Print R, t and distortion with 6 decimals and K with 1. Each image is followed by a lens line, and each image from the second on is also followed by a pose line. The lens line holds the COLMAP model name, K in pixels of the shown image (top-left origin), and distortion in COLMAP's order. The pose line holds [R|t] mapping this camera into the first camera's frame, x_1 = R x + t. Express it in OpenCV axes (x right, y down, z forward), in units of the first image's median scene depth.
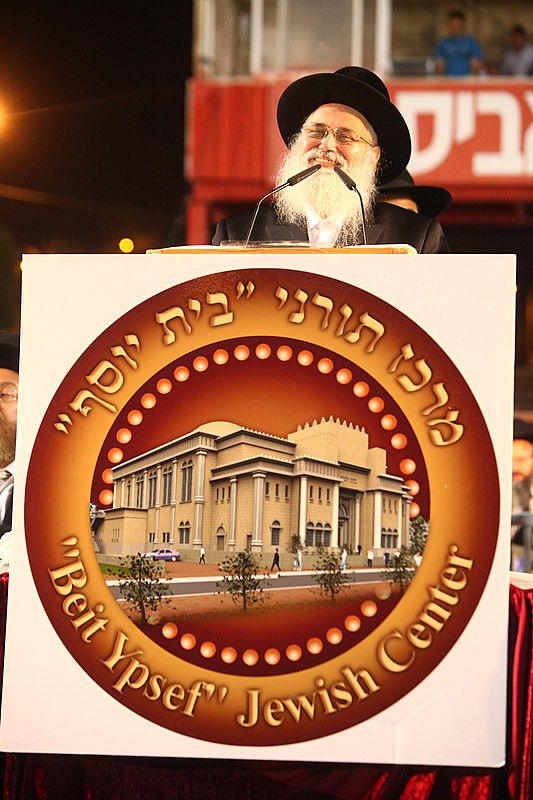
lens RADIAL K [[2619.9, 0, 266.8], [0, 2619.9, 400.0], [0, 0, 1]] dist [-0.117660, 0.000000]
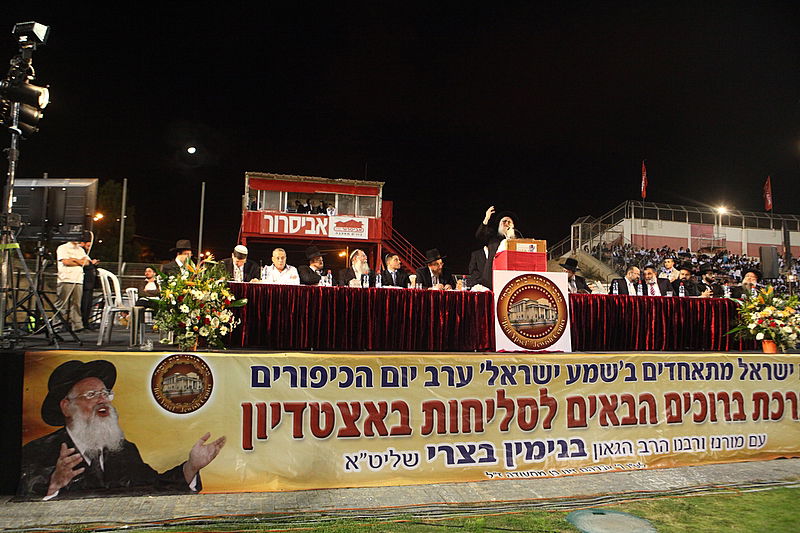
lens RADIAL K [[582.7, 0, 396.7], [0, 582.7, 264.1], [0, 0, 1]] dist [-0.096237, 0.053912]
pose [[0.922009, 0.030773, 0.385943, -0.842569], [-0.021500, 0.999368, -0.028321, -0.027306], [-0.386570, 0.017815, 0.922088, -0.153877]]
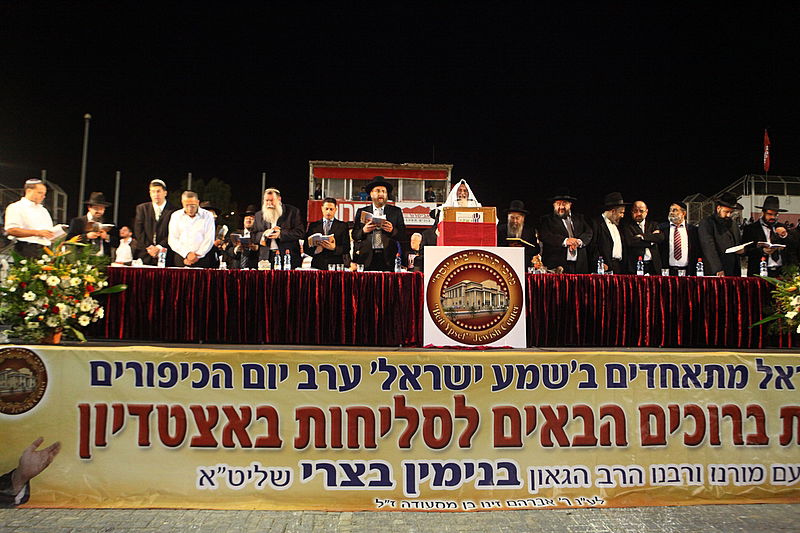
lens RADIAL K [[581.5, 0, 402.4], [0, 581.5, 270.2], [0, 0, 1]] dist [-0.090380, 0.058296]
pose [[0.978999, 0.002668, 0.203850, -0.364171], [-0.002897, 0.999995, 0.000827, -0.011232], [-0.203846, -0.001401, 0.979002, -0.052990]]
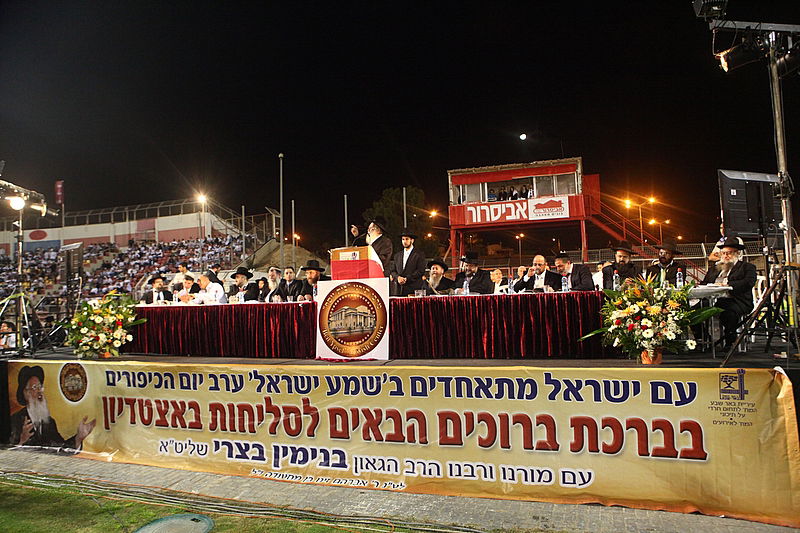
lens RADIAL K [[550.8, 0, 407.9], [0, 550.8, 264.6], [0, 0, 1]] dist [-0.098934, 0.046195]
pose [[0.981231, -0.070084, -0.179649, 0.378696], [0.071625, 0.997429, 0.002101, -0.085639], [0.179040, -0.014929, 0.983729, -0.284765]]
